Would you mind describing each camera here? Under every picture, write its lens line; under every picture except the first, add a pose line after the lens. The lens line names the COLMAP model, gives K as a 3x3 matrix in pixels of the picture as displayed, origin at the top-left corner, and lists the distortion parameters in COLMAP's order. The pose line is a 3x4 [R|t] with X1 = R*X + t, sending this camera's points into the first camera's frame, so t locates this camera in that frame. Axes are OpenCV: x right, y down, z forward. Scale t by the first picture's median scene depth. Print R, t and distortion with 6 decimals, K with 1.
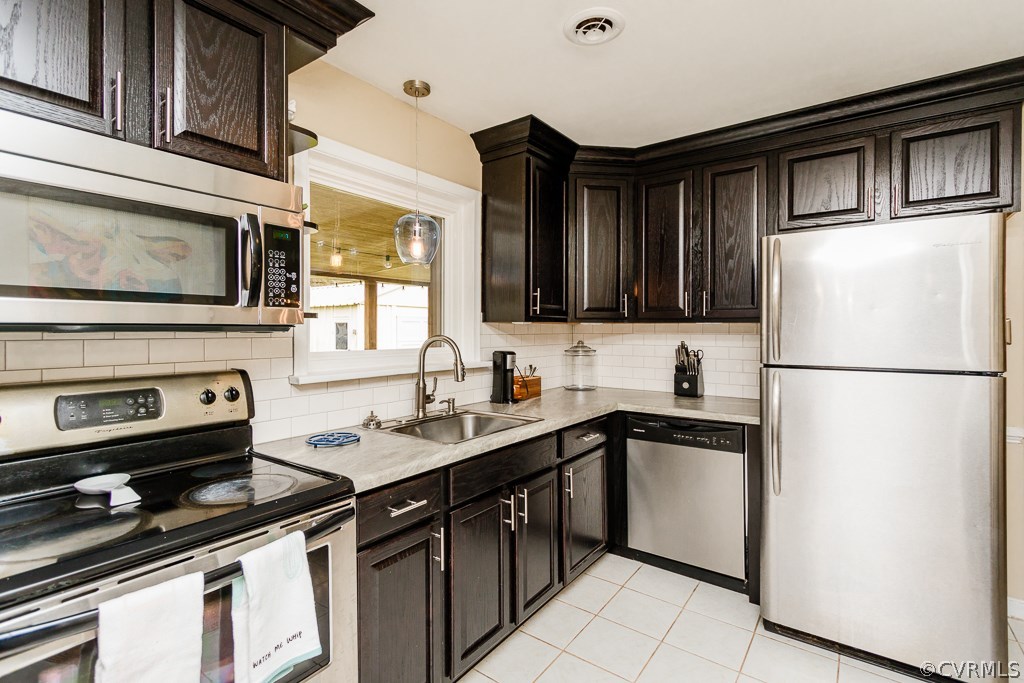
lens RADIAL K [[477.9, 0, 516.0], [0, 477.9, 332.6], [0, 0, 1]] dist [0.000185, -0.000362]
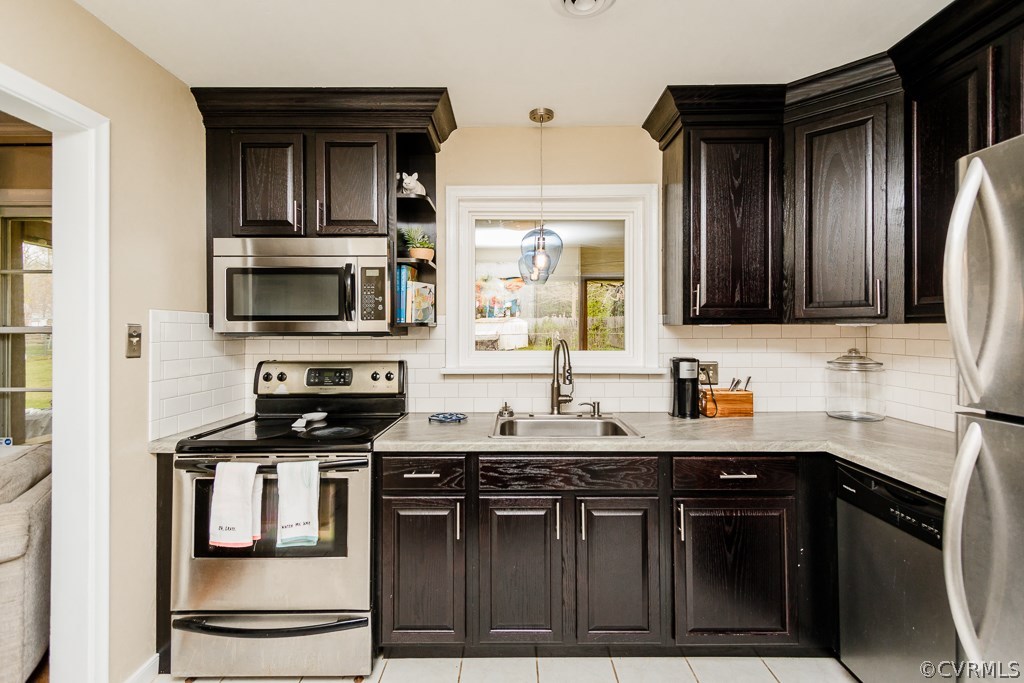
lens RADIAL K [[477.9, 0, 516.0], [0, 477.9, 332.6], [0, 0, 1]] dist [0.000185, -0.000362]
pose [[0.582019, 0.004053, -0.813165, 0.623830], [-0.001262, 0.999991, 0.004080, -0.012966], [0.813174, -0.001348, 0.582019, 0.299274]]
